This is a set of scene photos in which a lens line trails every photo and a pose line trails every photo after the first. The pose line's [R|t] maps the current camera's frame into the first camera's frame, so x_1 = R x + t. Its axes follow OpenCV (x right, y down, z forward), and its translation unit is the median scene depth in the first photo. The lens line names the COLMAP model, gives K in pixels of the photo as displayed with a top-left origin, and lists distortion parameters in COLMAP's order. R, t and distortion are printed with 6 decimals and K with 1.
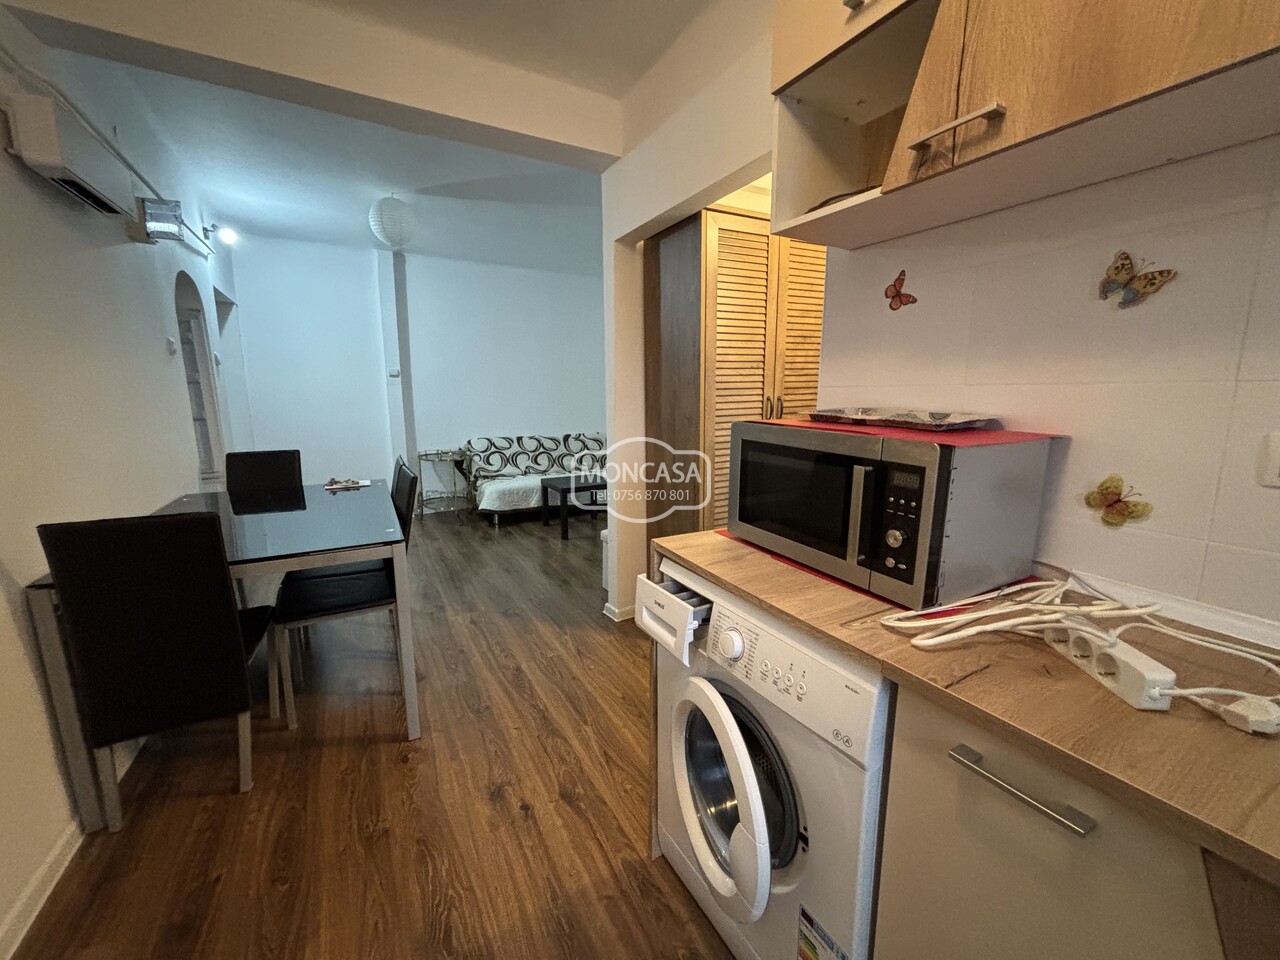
lens RADIAL K [[515.9, 0, 638.3], [0, 515.9, 480.4], [0, 0, 1]] dist [-0.004008, 0.000081]
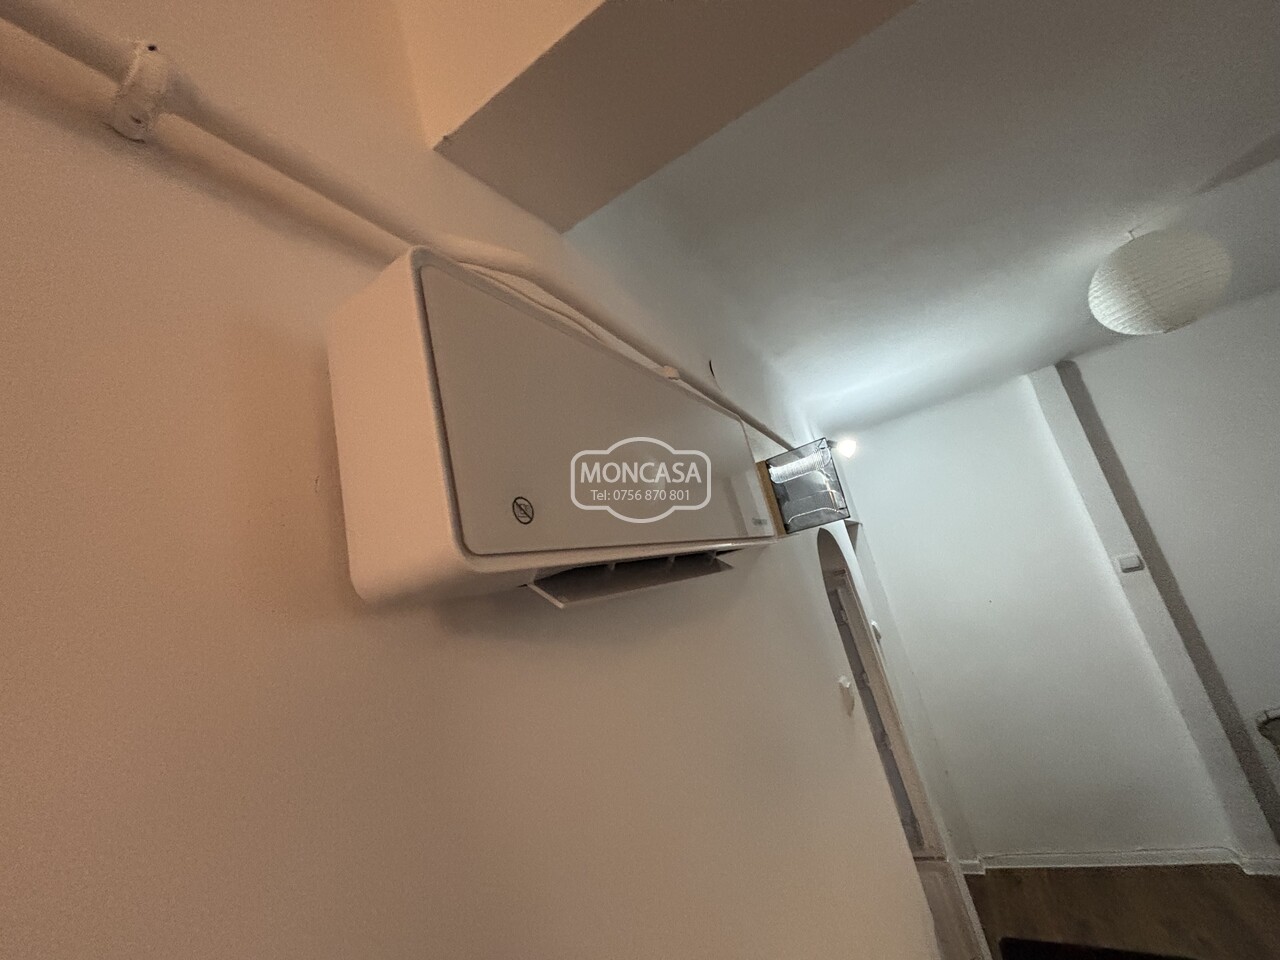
lens RADIAL K [[515.9, 0, 638.3], [0, 515.9, 480.4], [0, 0, 1]] dist [-0.004008, 0.000081]
pose [[0.512203, -0.319882, -0.797072, -0.579607], [0.096814, 0.943642, -0.316491, -0.349749], [0.853391, 0.084939, 0.514305, 0.582038]]
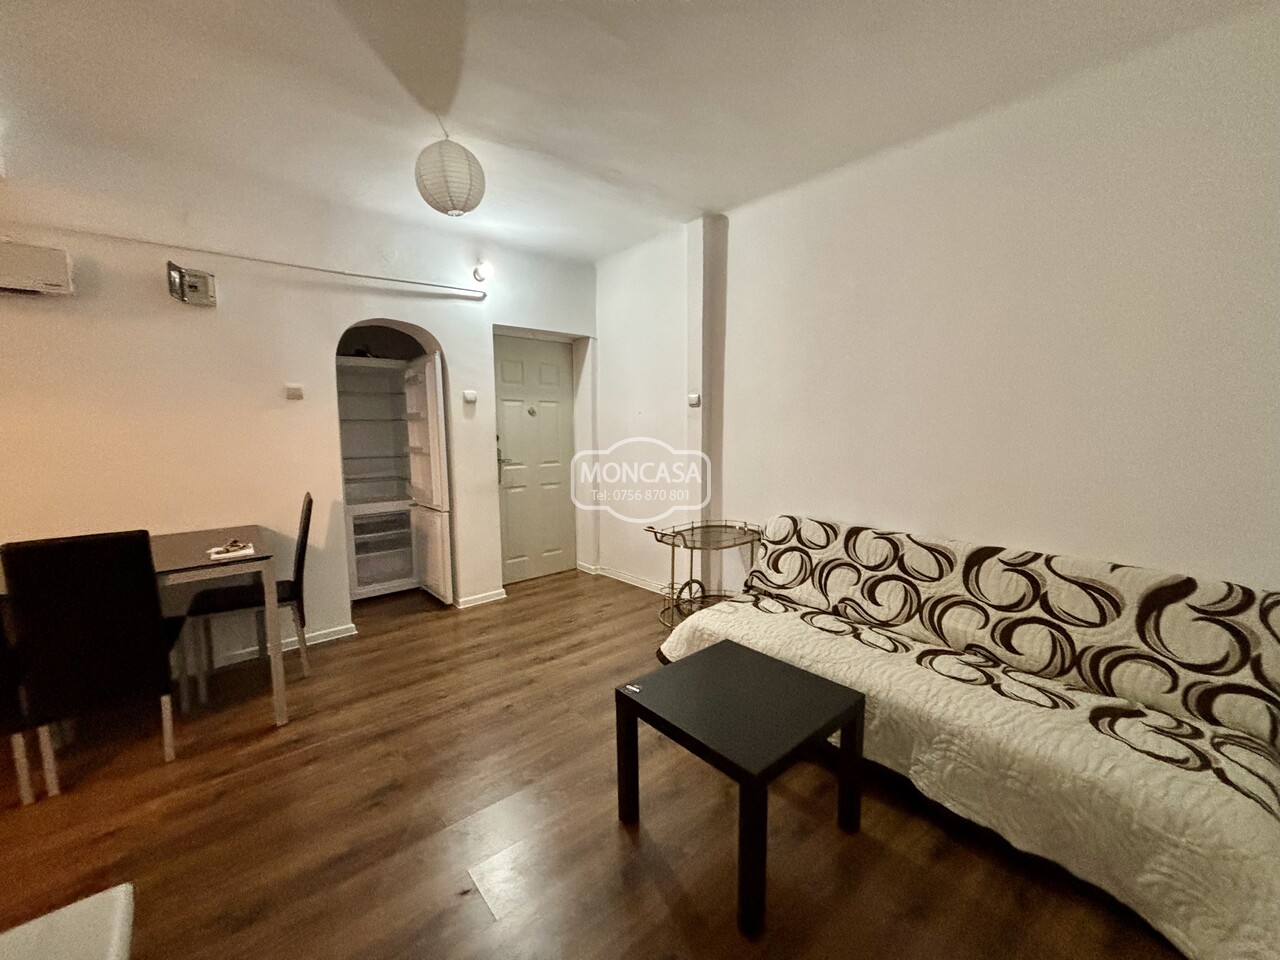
lens RADIAL K [[515.9, 0, 638.3], [0, 515.9, 480.4], [0, 0, 1]] dist [-0.004008, 0.000081]
pose [[0.201047, 0.116414, -0.972640, 0.371996], [-0.155963, 0.984052, 0.085542, -0.307863], [0.967086, 0.134498, 0.215997, 1.635205]]
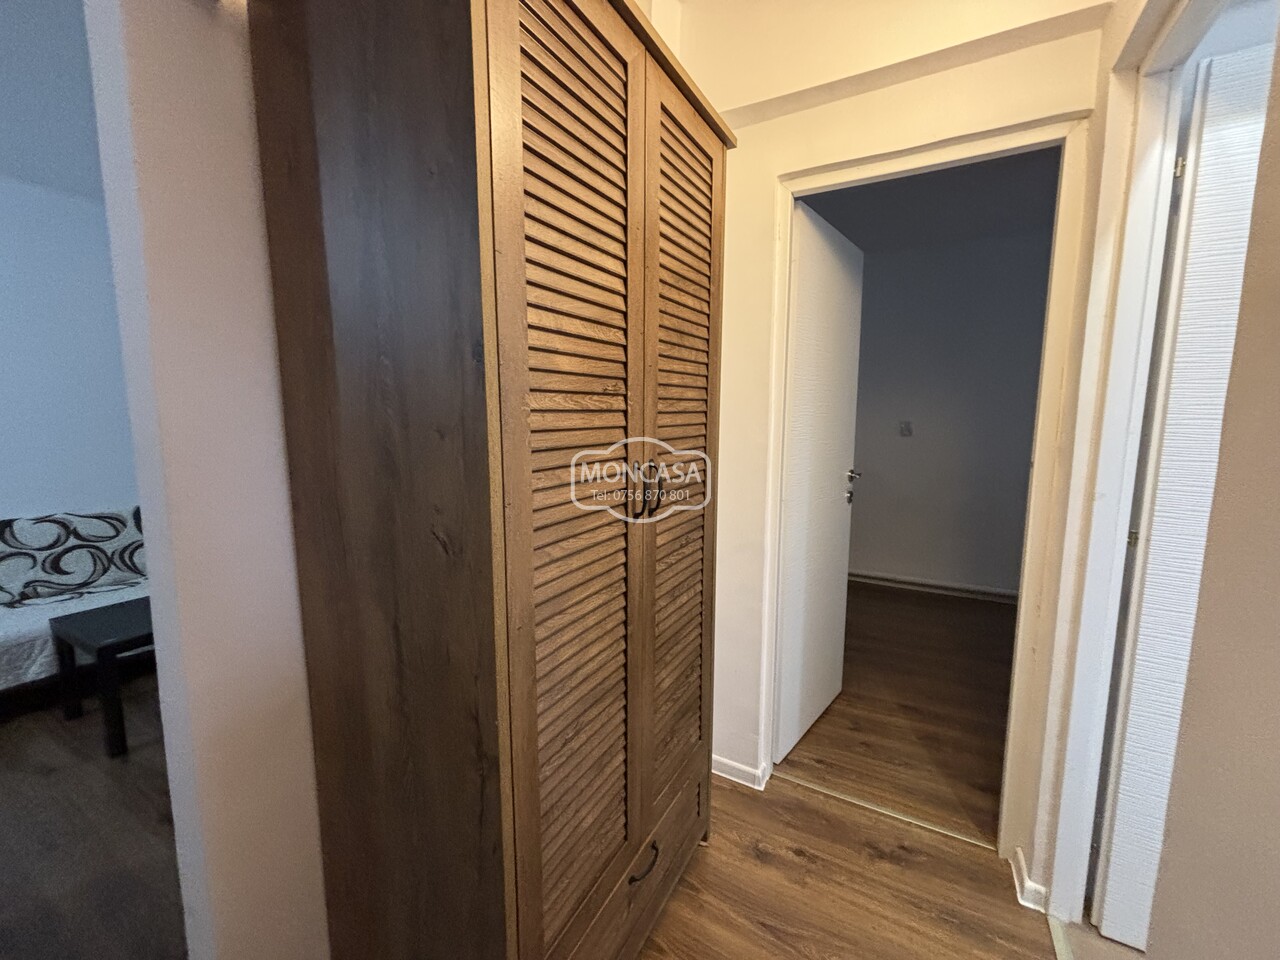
lens RADIAL K [[517.9, 0, 638.0], [0, 517.9, 482.4], [0, 0, 1]] dist [-0.000945, -0.000152]
pose [[0.846365, -0.057202, 0.529522, 0.031539], [0.082678, 0.996274, -0.024526, -0.137990], [-0.526146, 0.064538, 0.847942, 0.655276]]
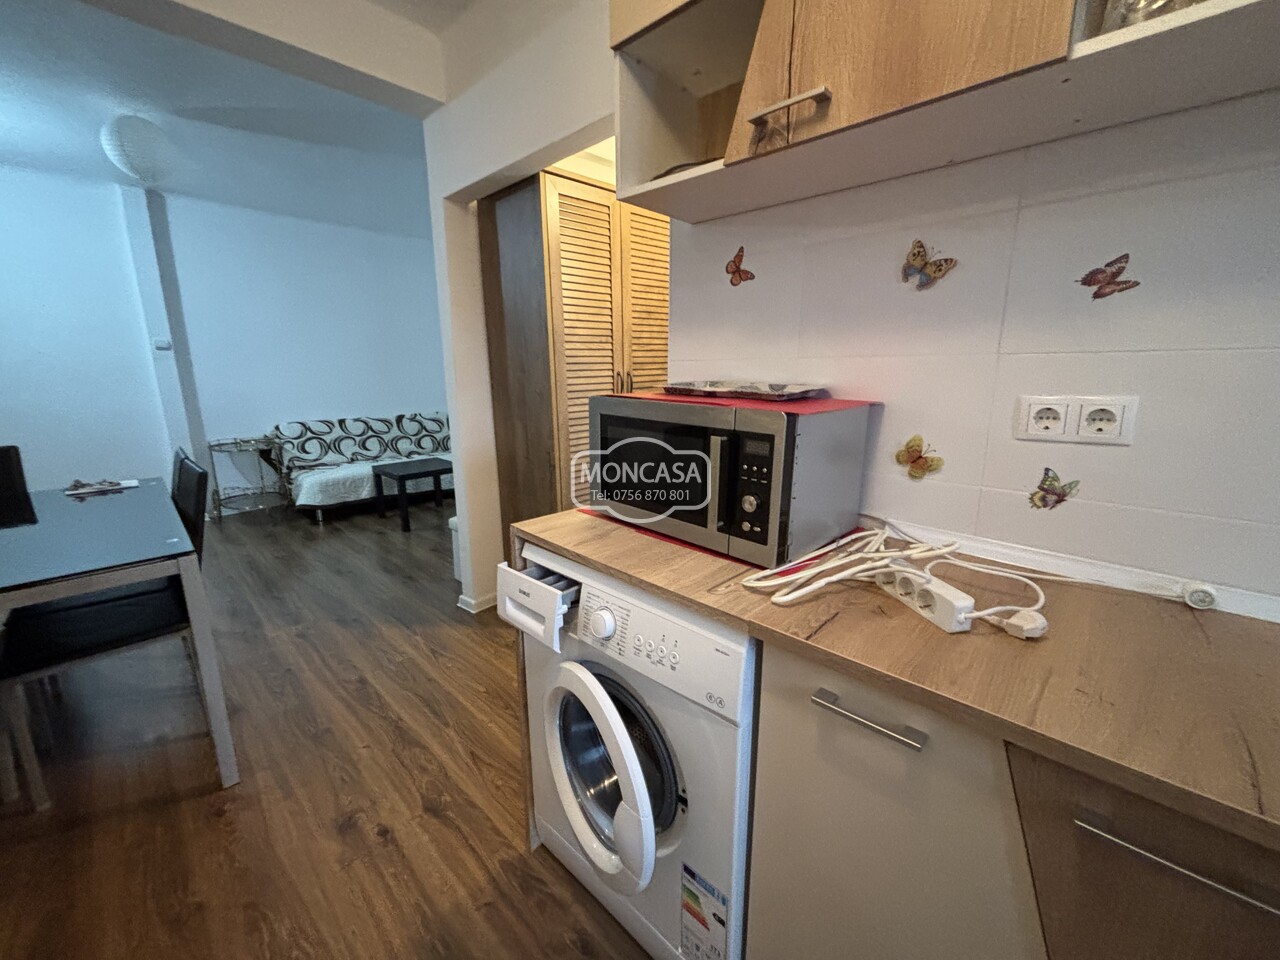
lens RADIAL K [[515.9, 0, 638.3], [0, 515.9, 480.4], [0, 0, 1]] dist [-0.004008, 0.000081]
pose [[0.956739, -0.063382, 0.283961, -0.007272], [0.051014, 0.997408, 0.050747, -0.000011], [-0.286441, -0.034066, 0.957492, 0.025514]]
